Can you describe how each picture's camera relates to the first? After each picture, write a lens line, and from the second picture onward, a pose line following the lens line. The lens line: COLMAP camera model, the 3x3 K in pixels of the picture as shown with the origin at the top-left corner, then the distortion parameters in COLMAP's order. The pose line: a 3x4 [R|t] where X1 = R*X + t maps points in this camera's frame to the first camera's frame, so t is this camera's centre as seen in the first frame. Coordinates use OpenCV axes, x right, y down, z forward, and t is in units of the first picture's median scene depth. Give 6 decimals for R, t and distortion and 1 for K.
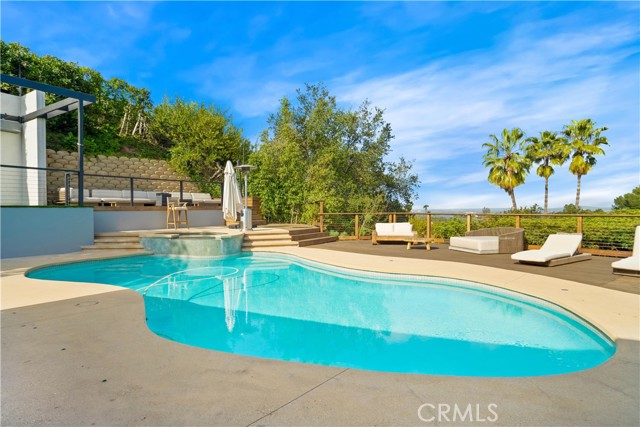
lens RADIAL K [[377.8, 0, 323.8], [0, 377.8, 212.6], [0, 0, 1]] dist [0.017944, 0.001001]
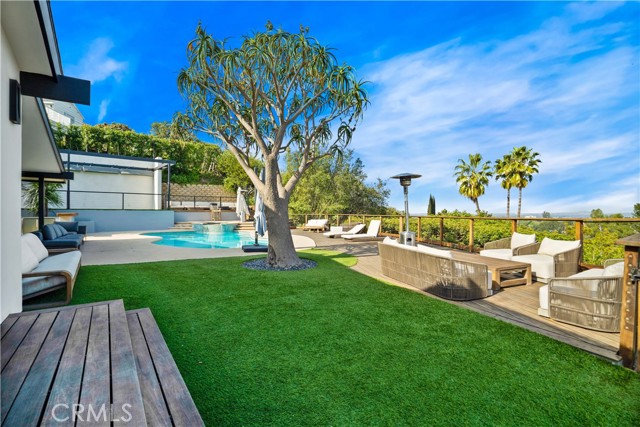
lens RADIAL K [[299.8, 0, 320.9], [0, 299.8, 205.2], [0, 0, 1]] dist [-0.020460, 0.000363]
pose [[0.972364, 0.000916, -0.233470, 0.388471], [-0.008621, 0.999451, -0.031987, 0.003619], [0.233313, 0.033115, 0.971838, -0.305788]]
